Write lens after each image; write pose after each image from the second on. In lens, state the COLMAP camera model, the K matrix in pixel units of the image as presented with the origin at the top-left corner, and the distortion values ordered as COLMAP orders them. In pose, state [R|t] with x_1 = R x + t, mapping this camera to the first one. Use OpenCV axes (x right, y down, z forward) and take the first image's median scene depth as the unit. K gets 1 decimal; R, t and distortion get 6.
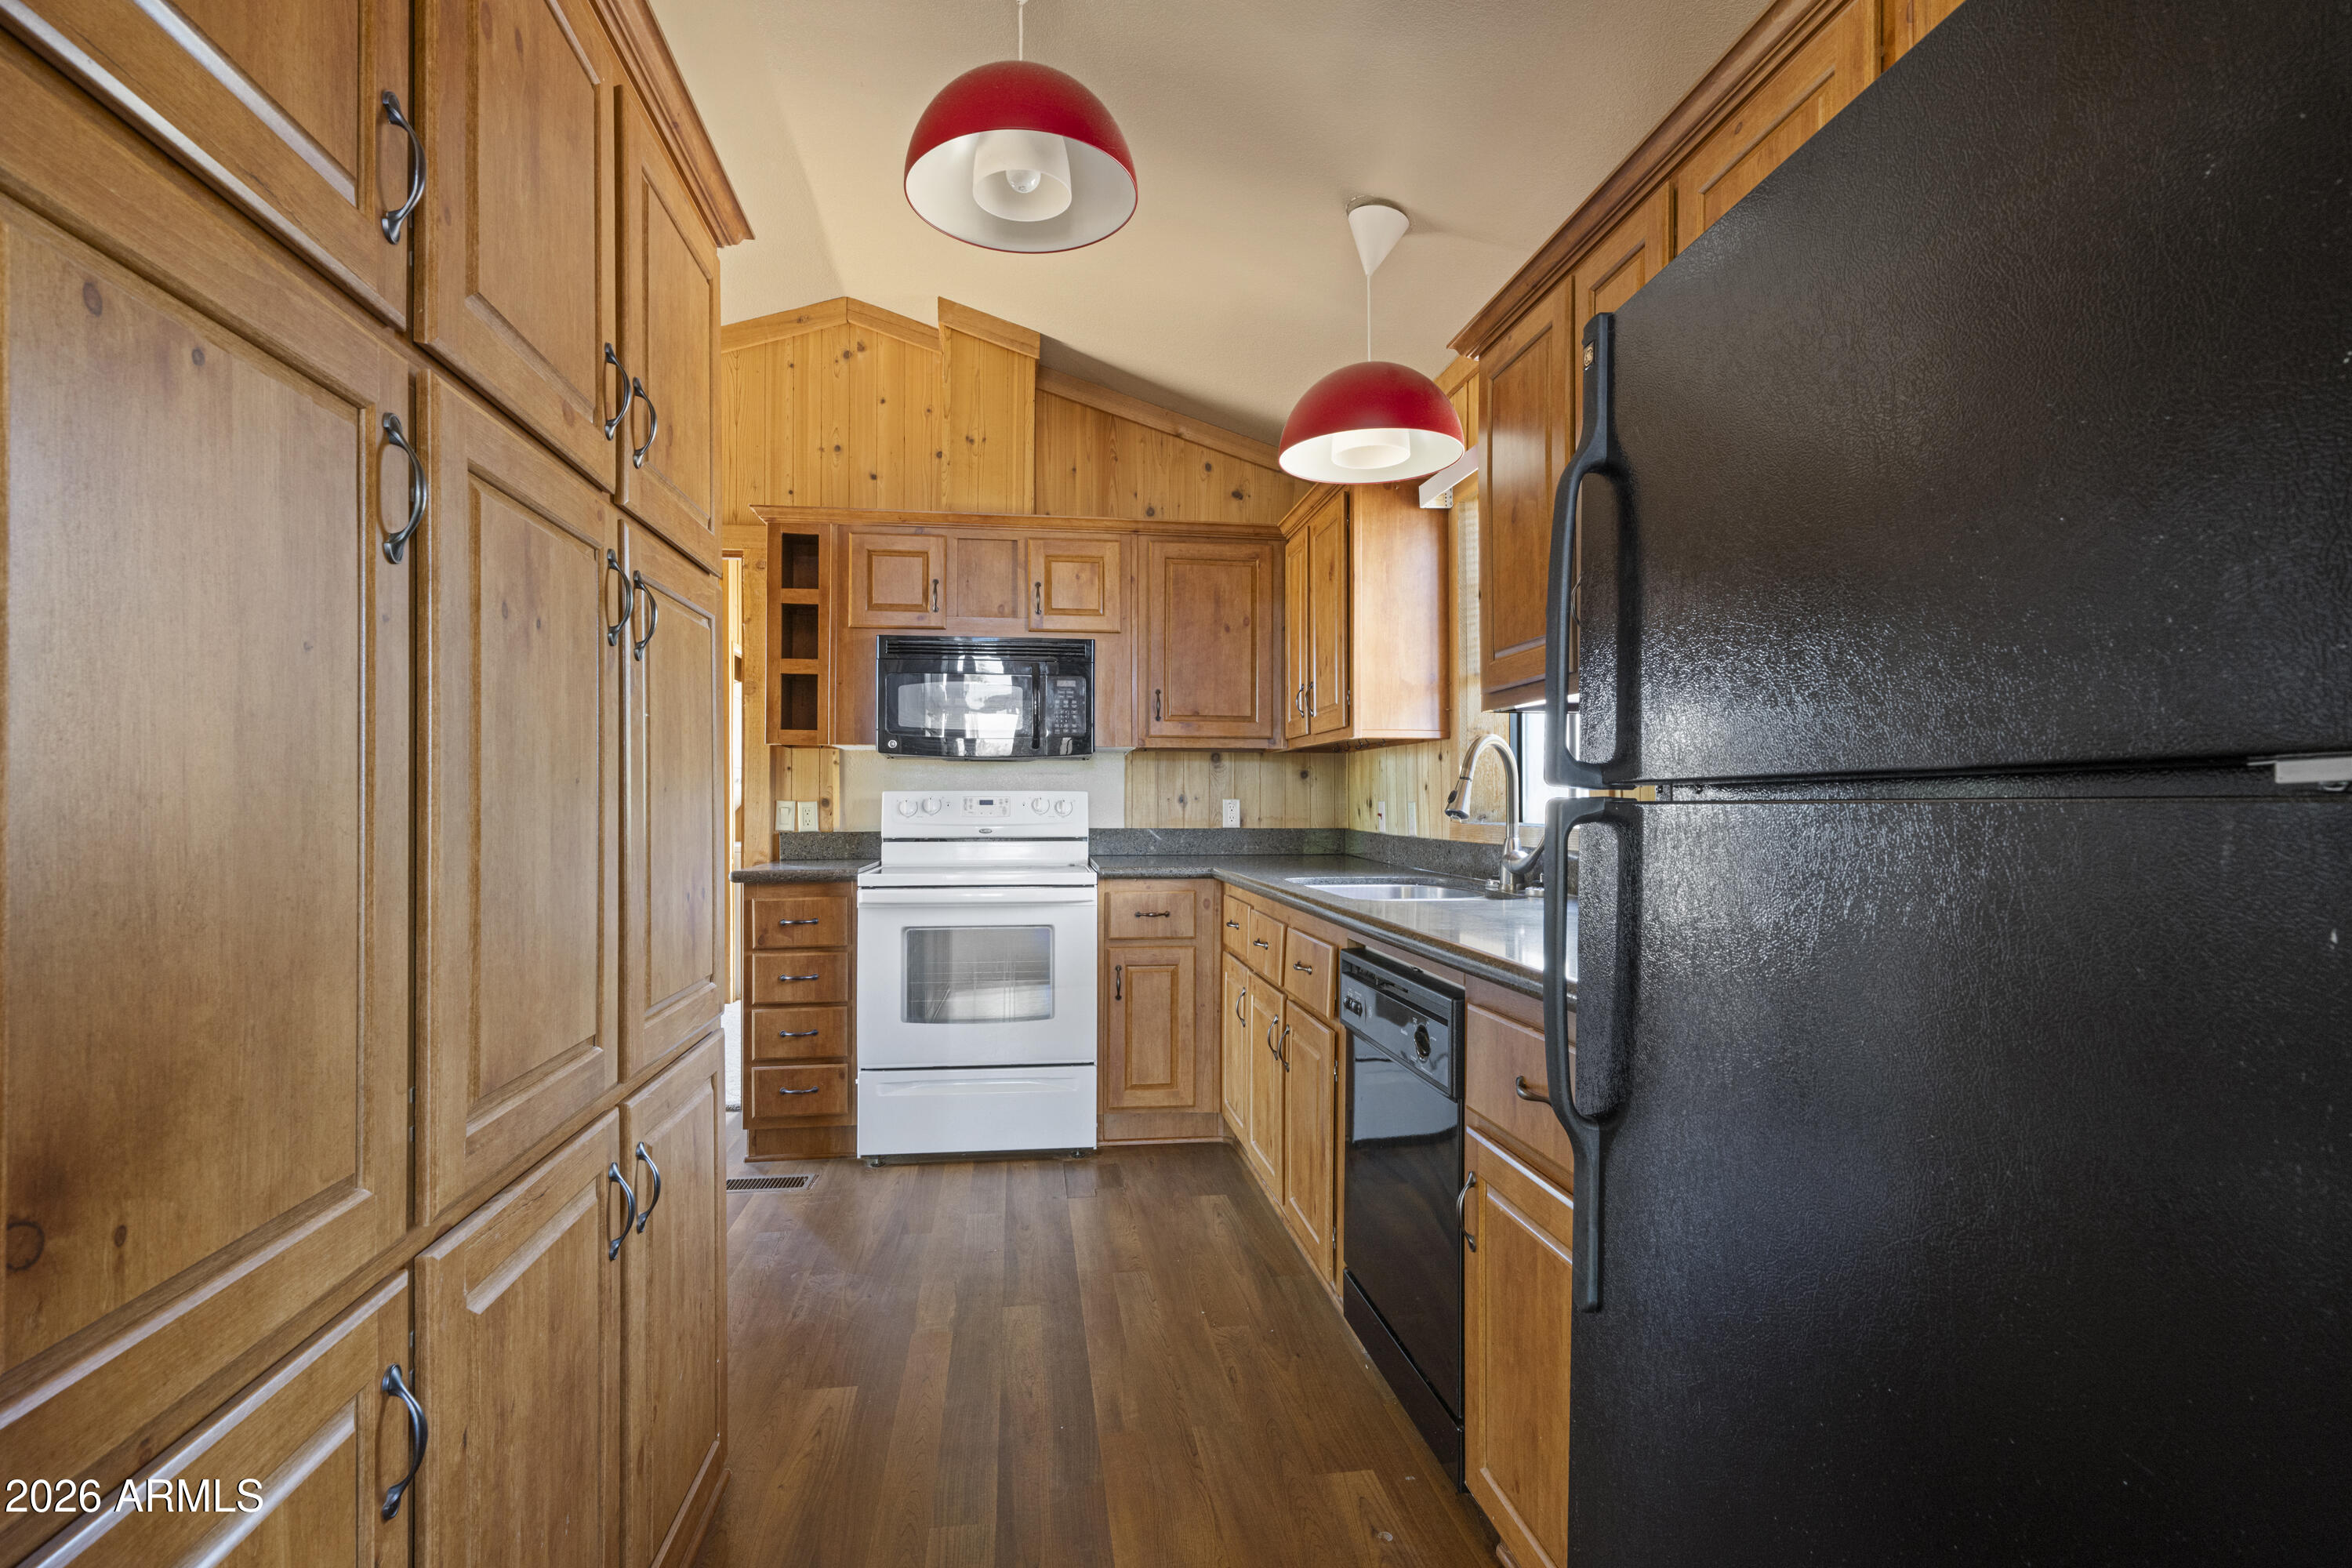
lens RADIAL K [[1113.1, 0, 1172.9], [0, 1113.1, 796.8], [0, 0, 1]] dist [-0.000526, -0.000035]
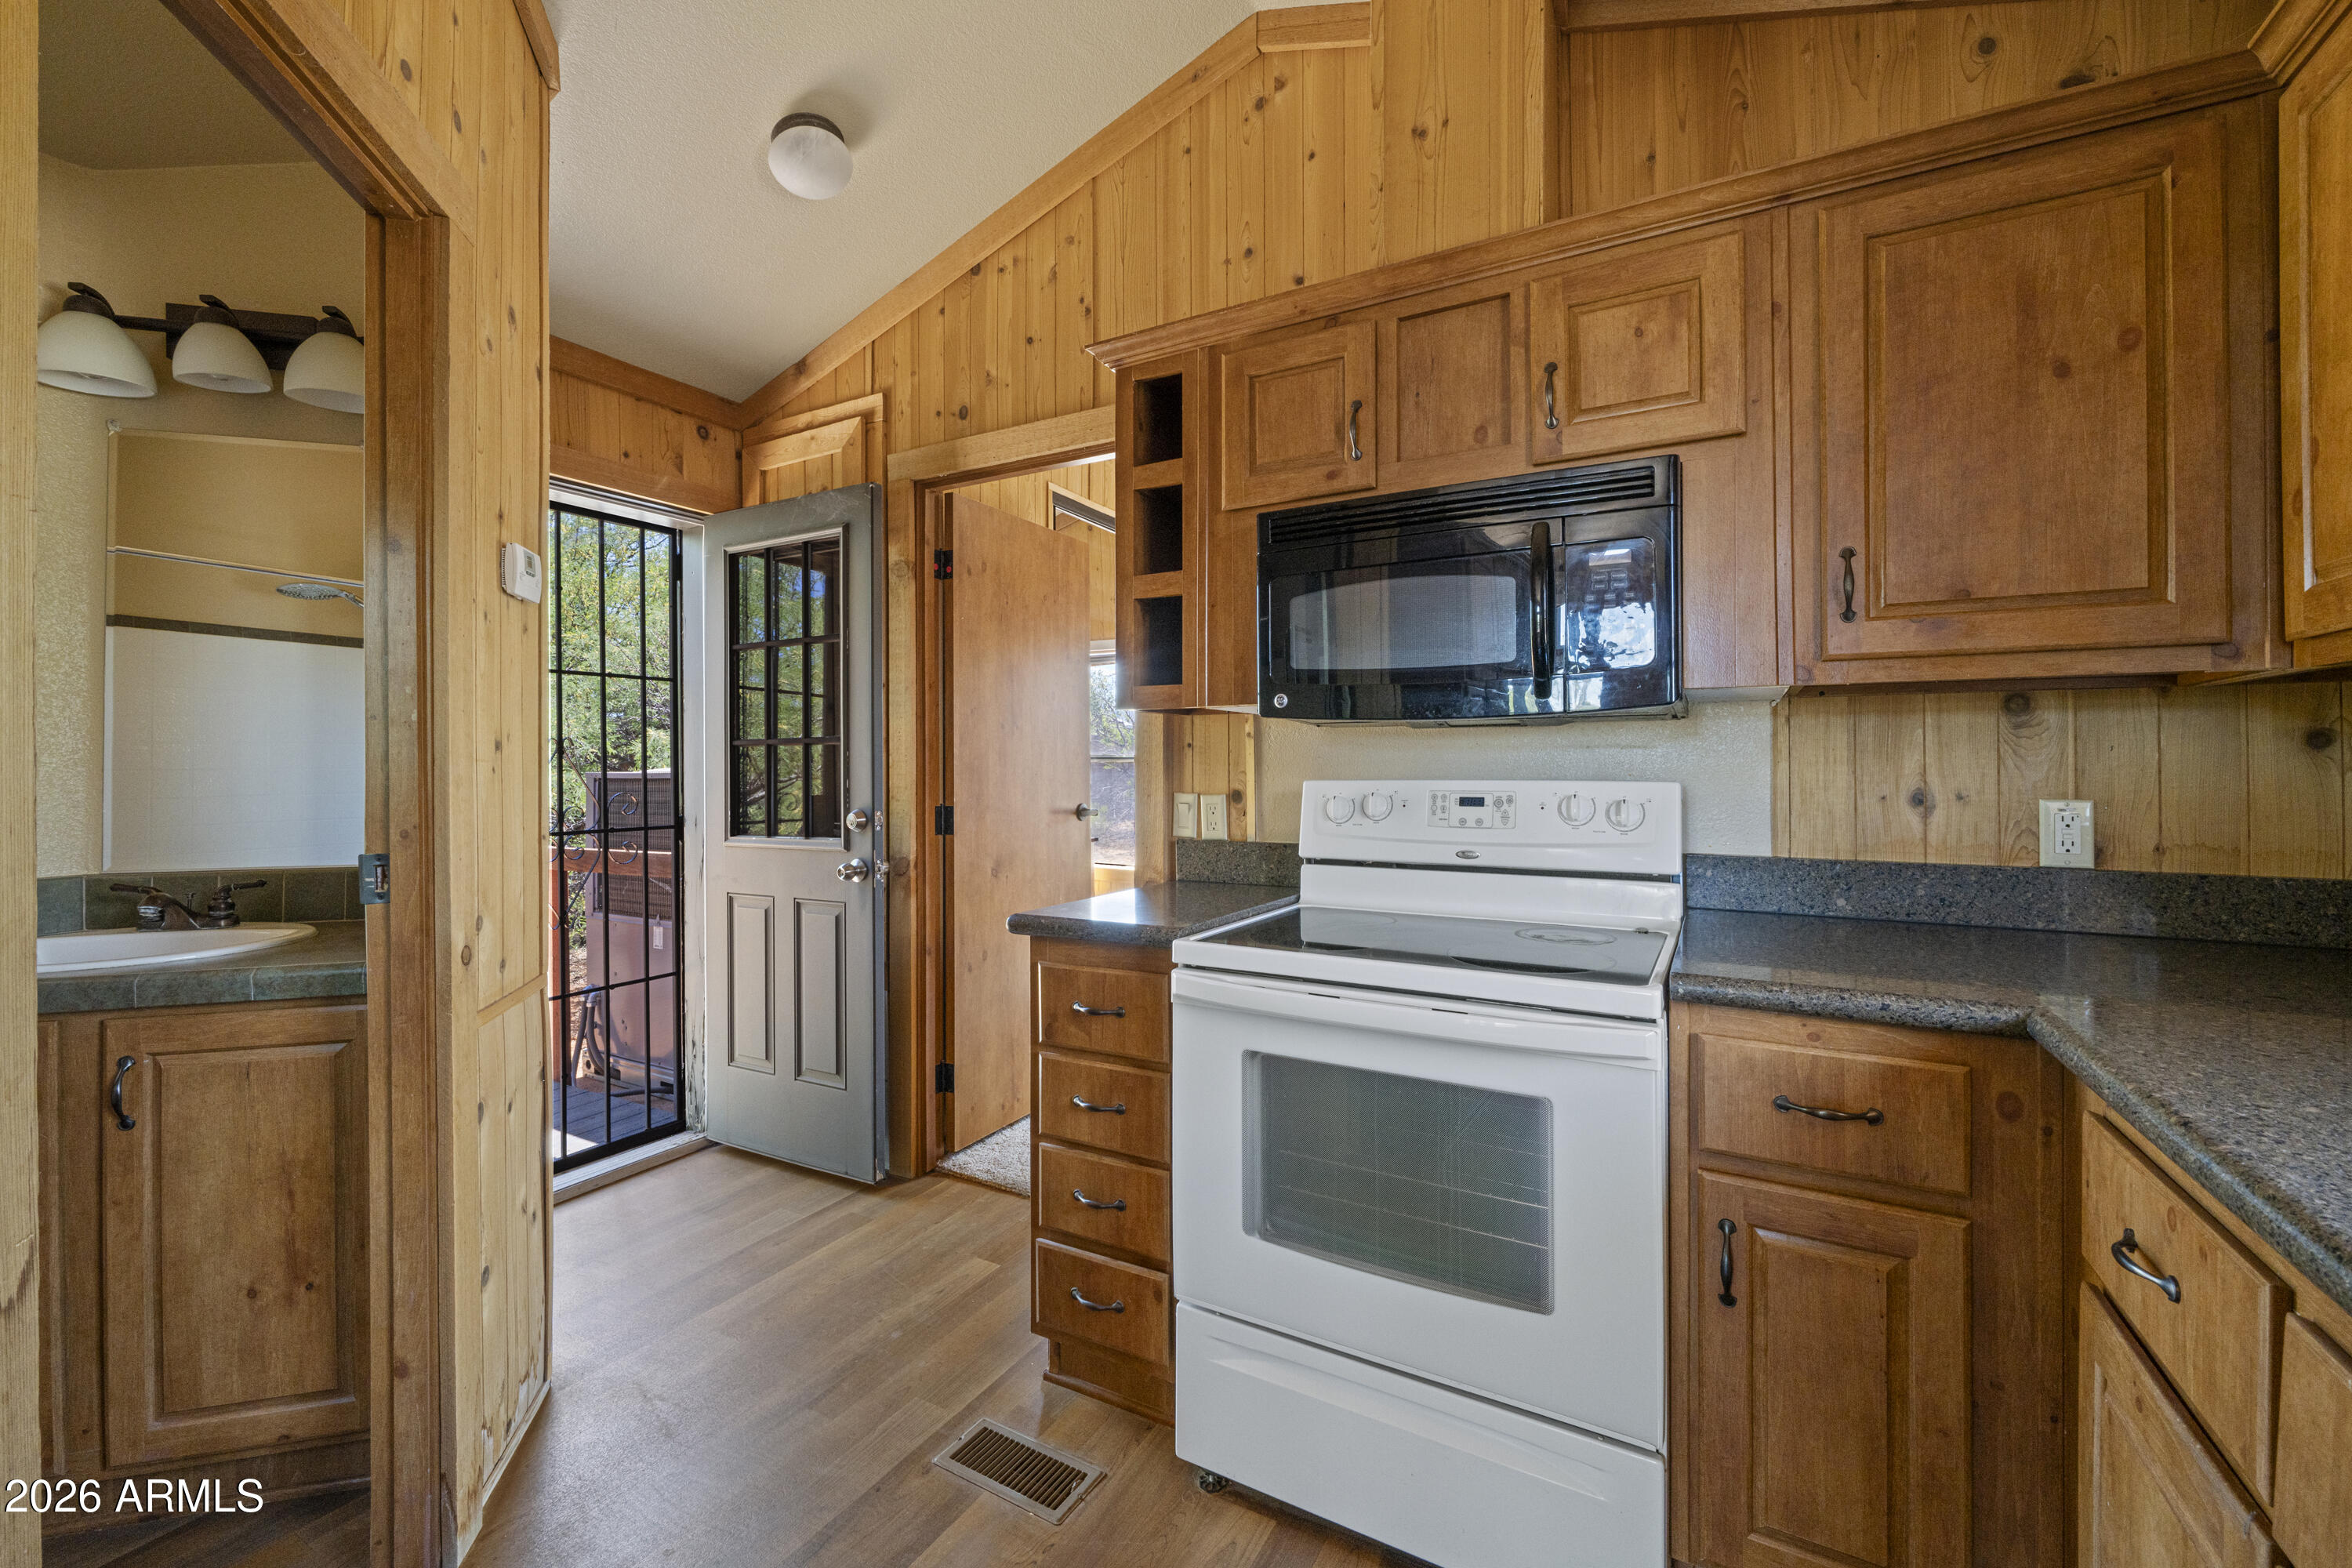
lens RADIAL K [[941.1, 0, 1197.3], [0, 941.1, 760.7], [0, 0, 1]] dist [-0.002105, -0.000388]
pose [[0.798948, -0.007120, -0.601358, 0.003616], [0.005727, 0.999975, -0.004231, -0.014332], [0.601372, -0.000064, 0.798969, 0.558929]]
